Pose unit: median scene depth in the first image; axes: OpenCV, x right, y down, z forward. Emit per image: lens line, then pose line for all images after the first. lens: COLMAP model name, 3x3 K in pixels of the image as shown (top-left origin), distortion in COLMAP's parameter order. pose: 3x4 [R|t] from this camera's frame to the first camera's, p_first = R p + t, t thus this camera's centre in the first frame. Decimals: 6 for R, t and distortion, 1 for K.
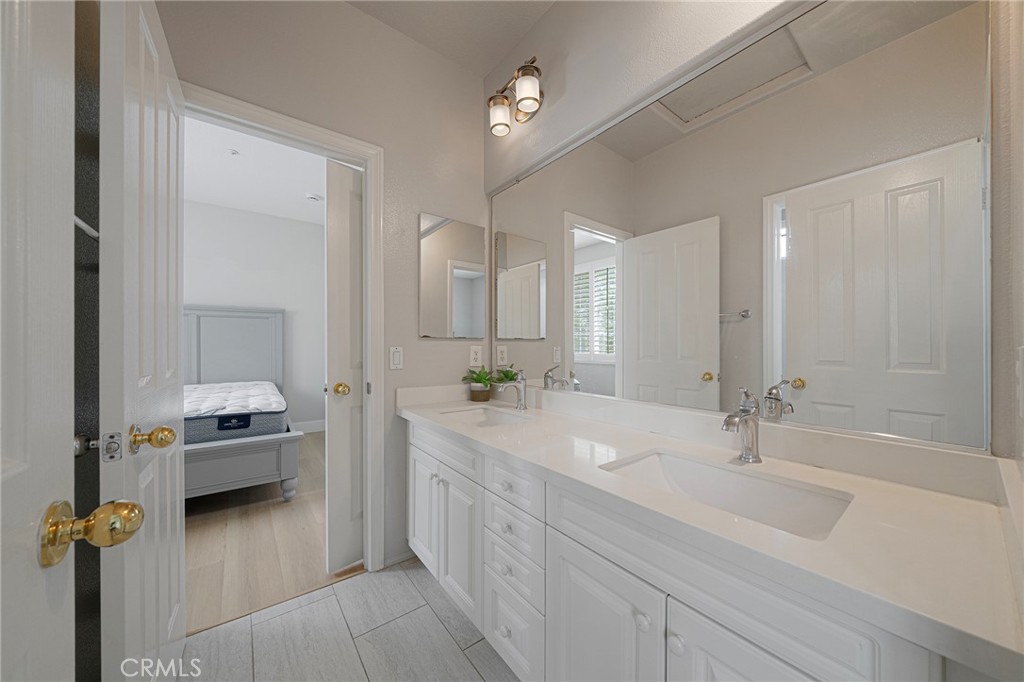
lens RADIAL K [[351.7, 0, 513.9], [0, 351.7, 344.1], [0, 0, 1]] dist [-0.000215, -0.000022]
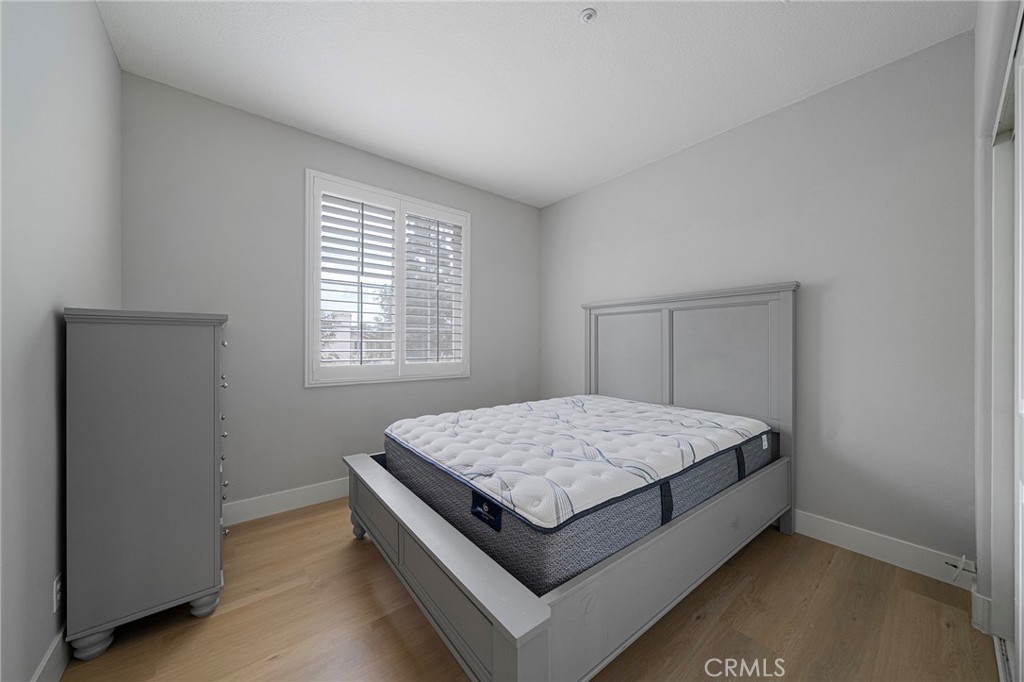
lens RADIAL K [[351.7, 0, 515.1], [0, 351.7, 340.1], [0, 0, 1]] dist [-0.000215, -0.000022]
pose [[0.027775, -0.007430, -0.999587, -0.137801], [-0.001591, 0.999971, -0.007477, -0.009901], [0.999613, 0.001798, 0.027762, 0.500981]]
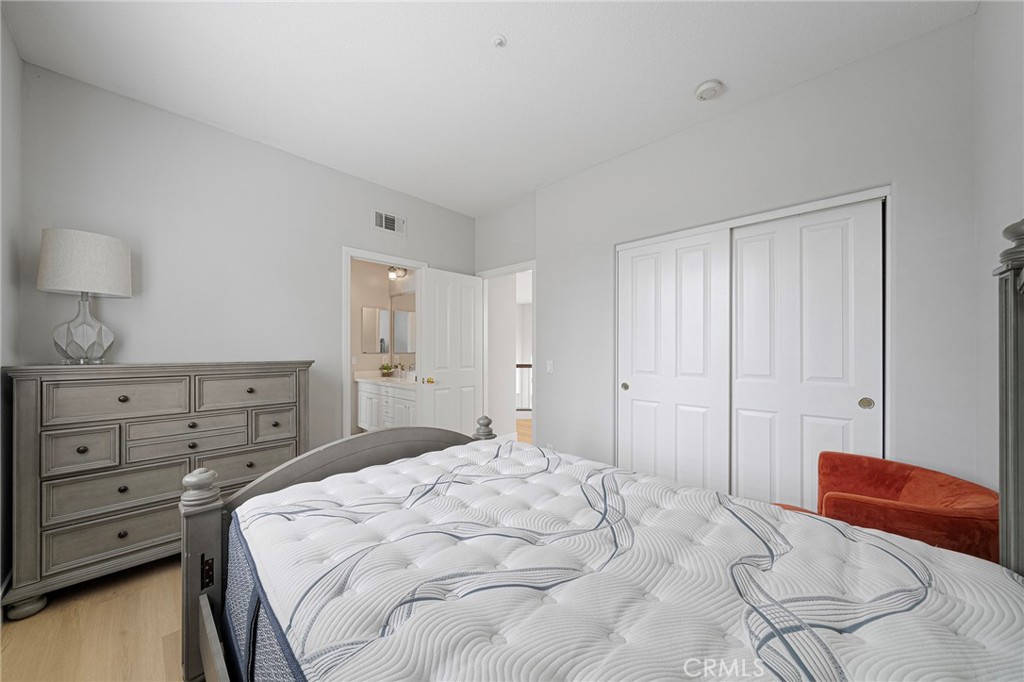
lens RADIAL K [[351.7, 0, 513.9], [0, 351.7, 344.2], [0, 0, 1]] dist [-0.000215, -0.000022]
pose [[0.987933, 0.000281, 0.154882, 0.527634], [0.000615, 0.999983, -0.005741, -0.080108], [-0.154881, 0.005767, 0.987916, -2.104749]]
